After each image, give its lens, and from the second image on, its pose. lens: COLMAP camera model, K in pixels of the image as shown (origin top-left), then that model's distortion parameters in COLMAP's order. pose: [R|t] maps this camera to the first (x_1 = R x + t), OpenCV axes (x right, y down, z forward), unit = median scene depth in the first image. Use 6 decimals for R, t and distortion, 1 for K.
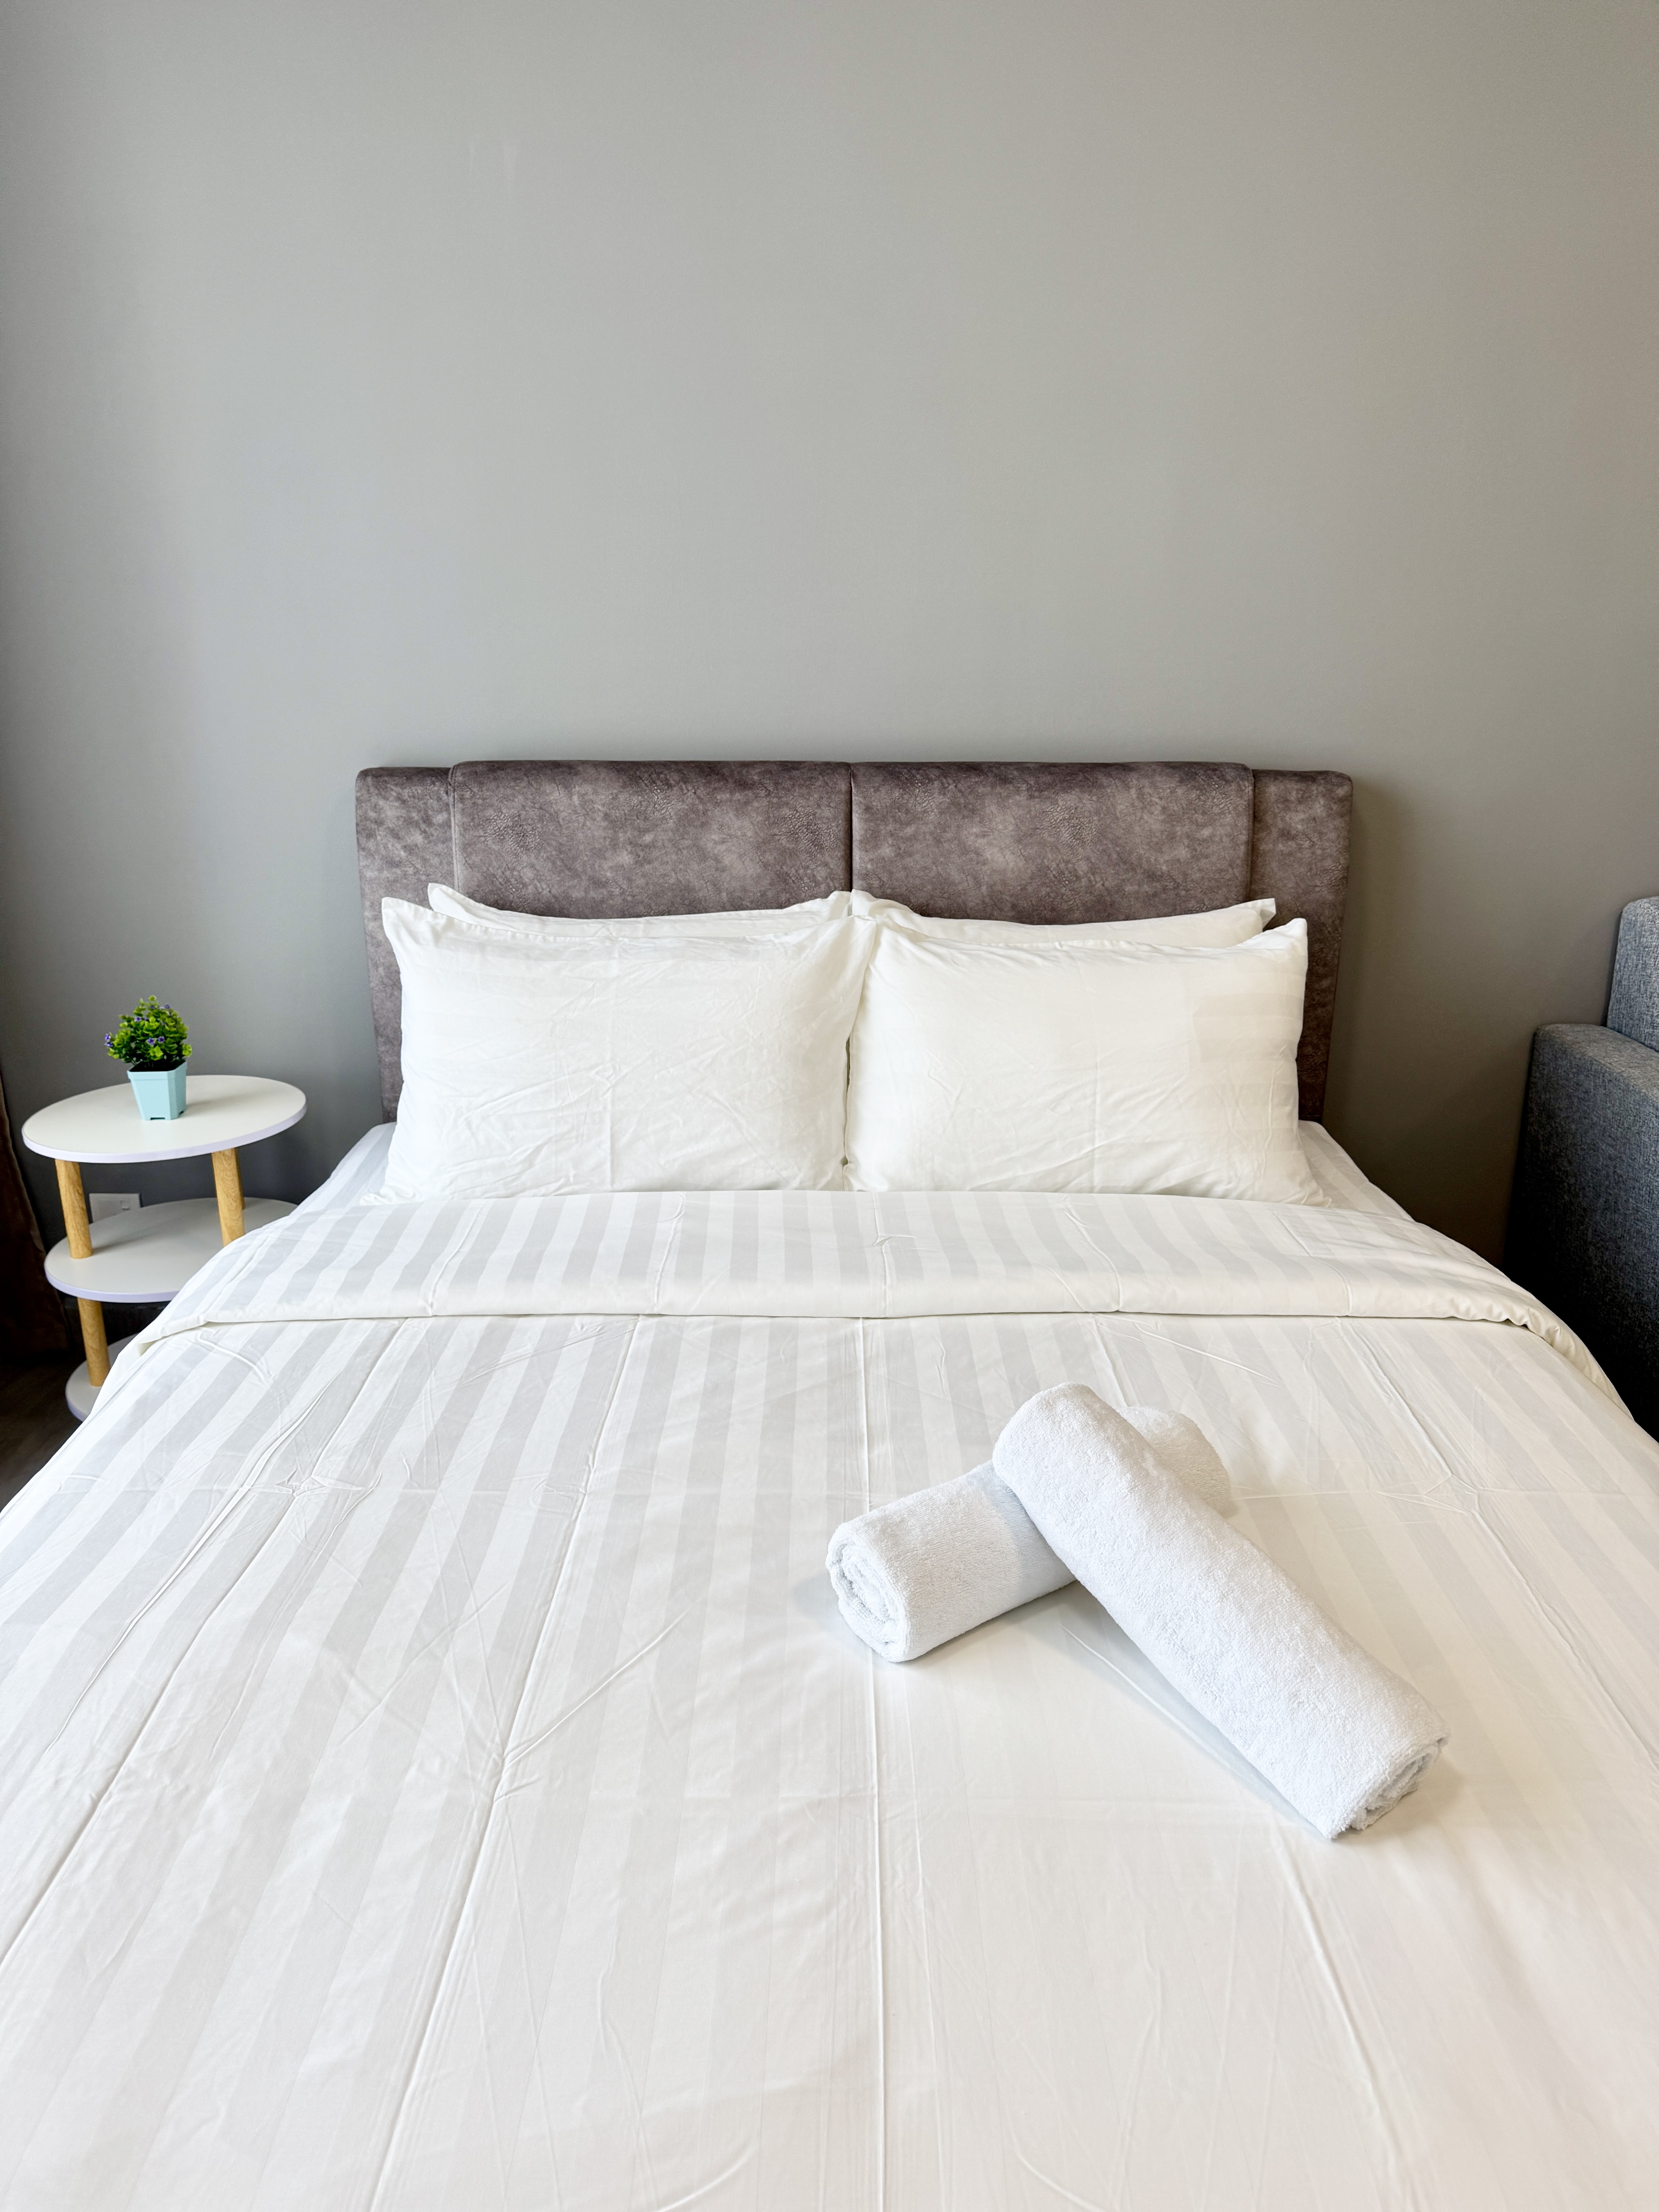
lens RADIAL K [[1530.9, 0, 827.8], [0, 1530.9, 1096.0], [0, 0, 1]] dist [0.165451, -0.327763]
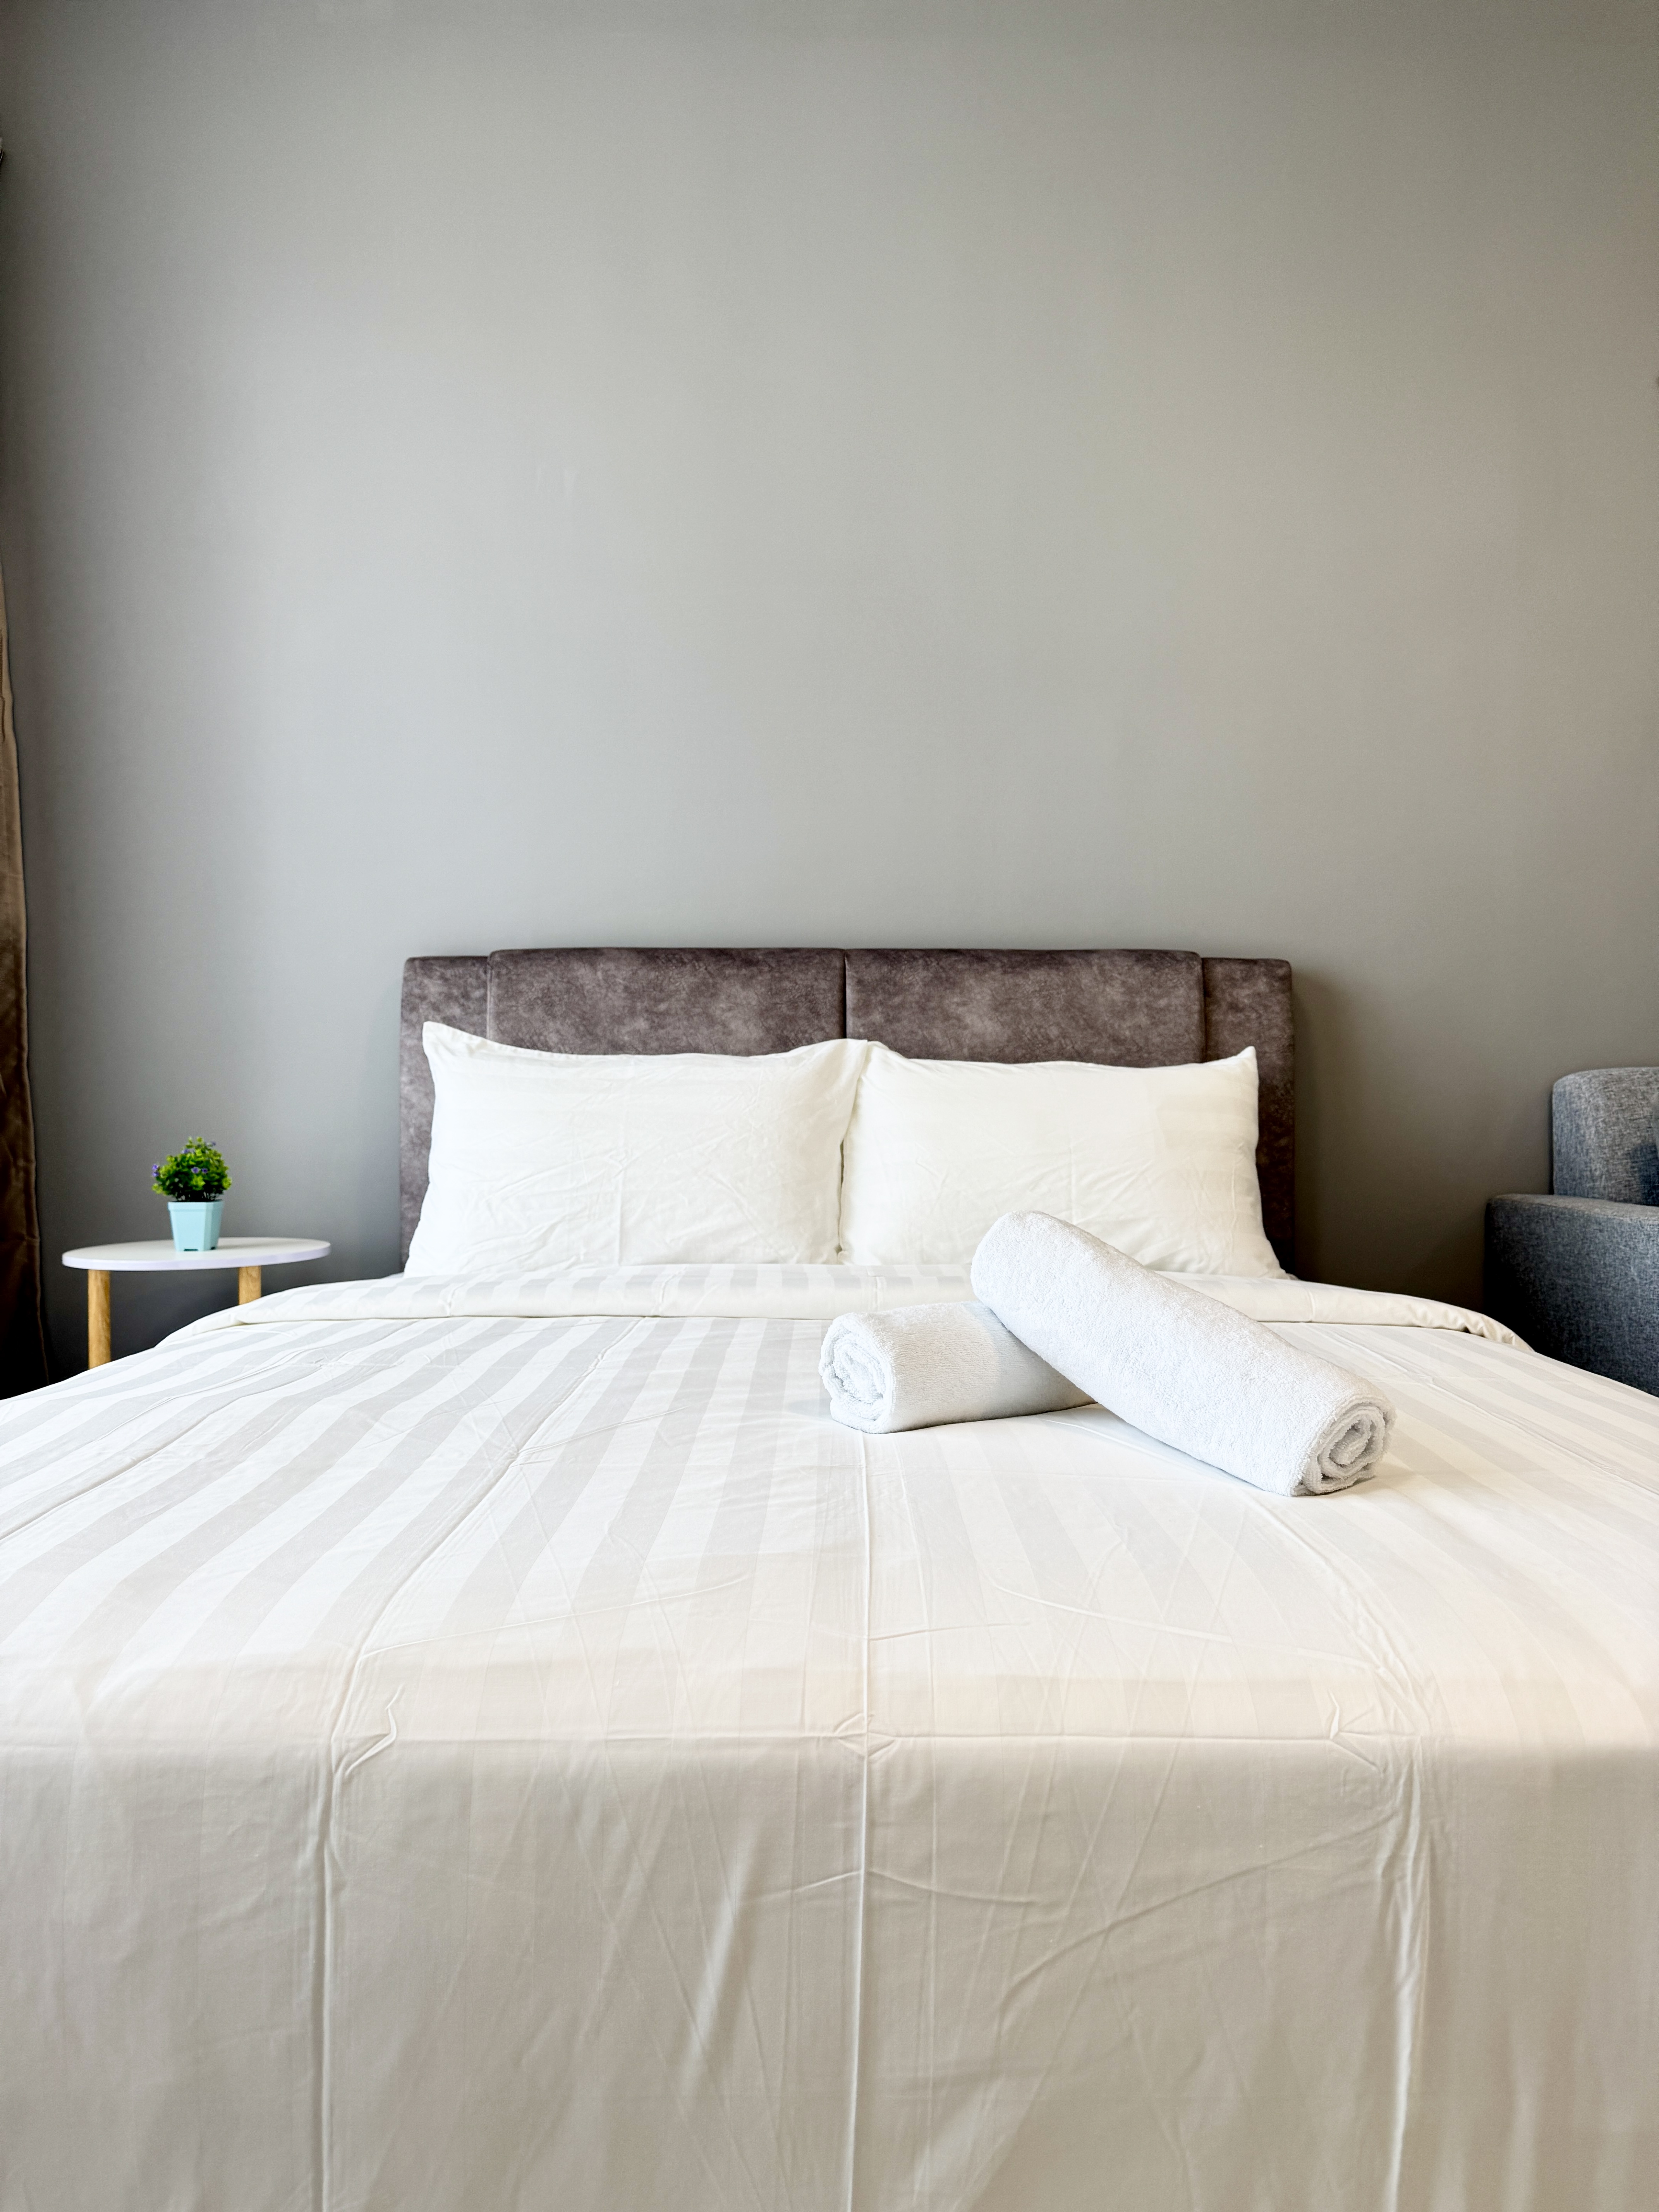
lens RADIAL K [[1530.9, 0, 827.8], [0, 1530.9, 1096.0], [0, 0, 1]] dist [0.165451, -0.327763]
pose [[1.000000, 0.000841, 0.000509, 0.002241], [-0.000650, 0.954318, -0.298791, 0.226586], [-0.000737, 0.298790, 0.954318, -0.041249]]
